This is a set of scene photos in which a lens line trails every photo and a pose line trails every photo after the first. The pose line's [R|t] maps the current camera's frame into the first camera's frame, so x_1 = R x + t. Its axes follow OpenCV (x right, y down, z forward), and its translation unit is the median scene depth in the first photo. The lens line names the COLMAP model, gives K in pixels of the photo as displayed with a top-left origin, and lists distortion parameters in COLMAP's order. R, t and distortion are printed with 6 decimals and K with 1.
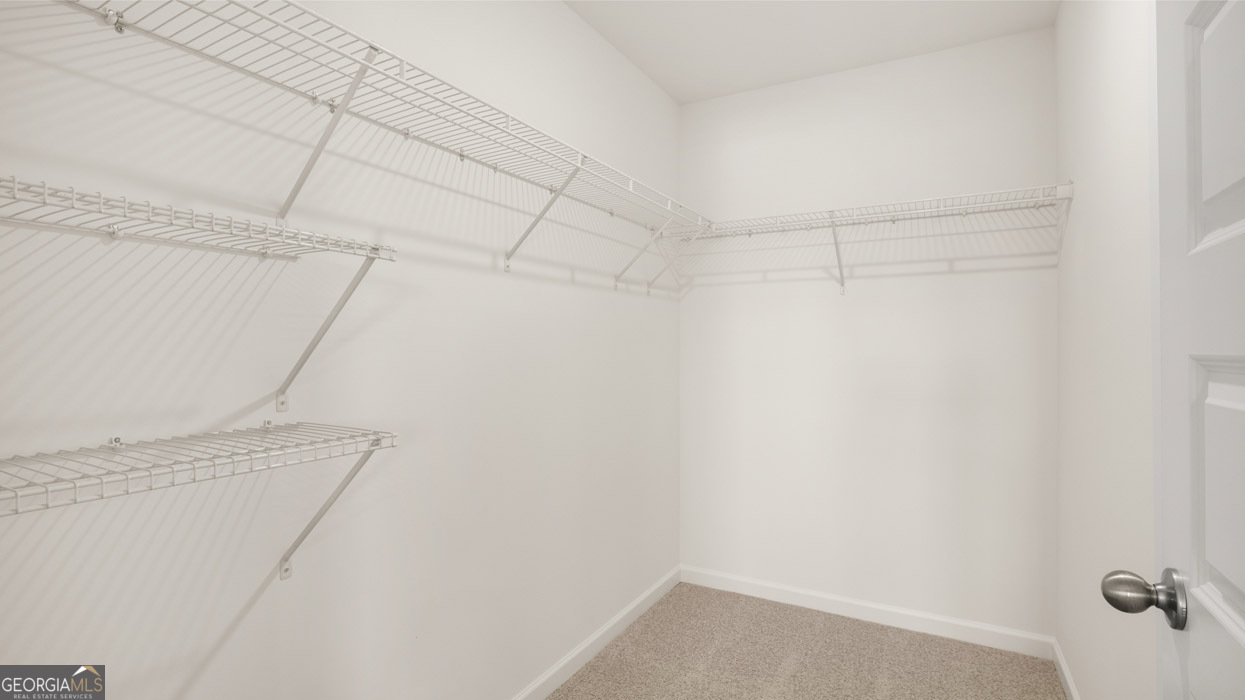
lens RADIAL K [[602.2, 0, 621.4], [0, 602.2, 346.3], [0, 0, 1]] dist [-0.001522, 0.000093]
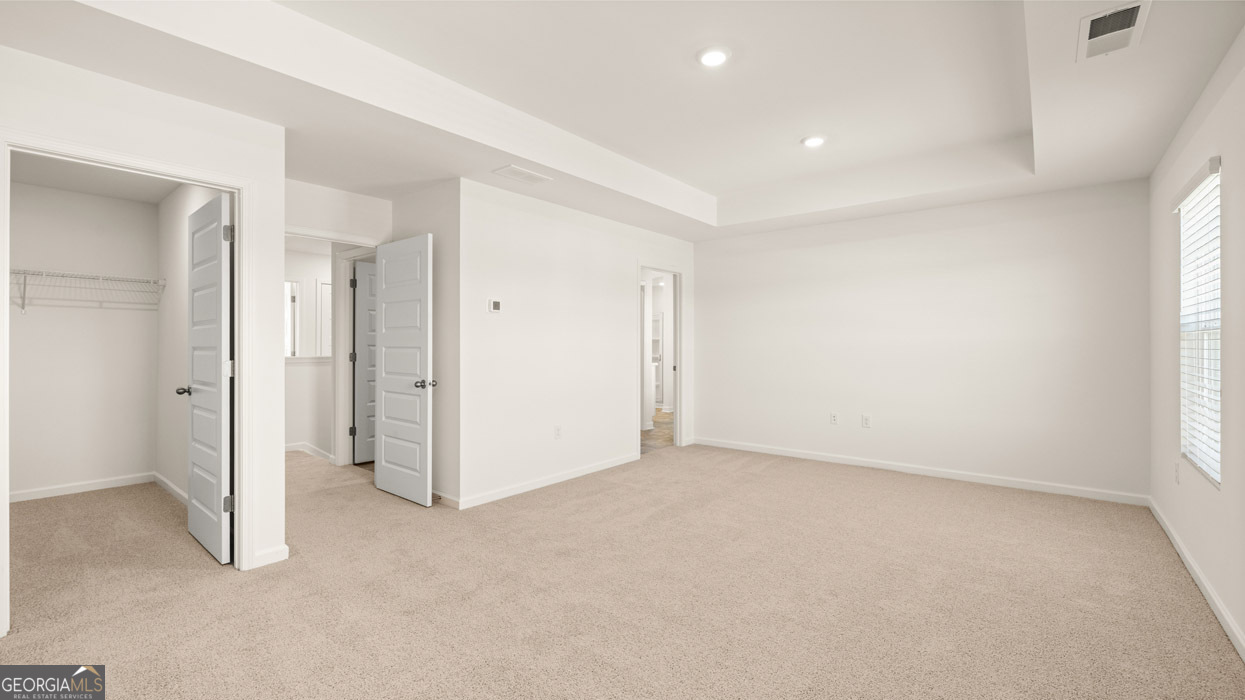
lens RADIAL K [[520.9, 0, 632.4], [0, 520.9, 345.6], [0, 0, 1]] dist [-0.004717, -0.000852]
pose [[0.176756, 0.005500, 0.984239, -0.851993], [-0.006725, 0.999968, -0.004380, -0.000401], [-0.984232, -0.005845, 0.176787, -1.071850]]
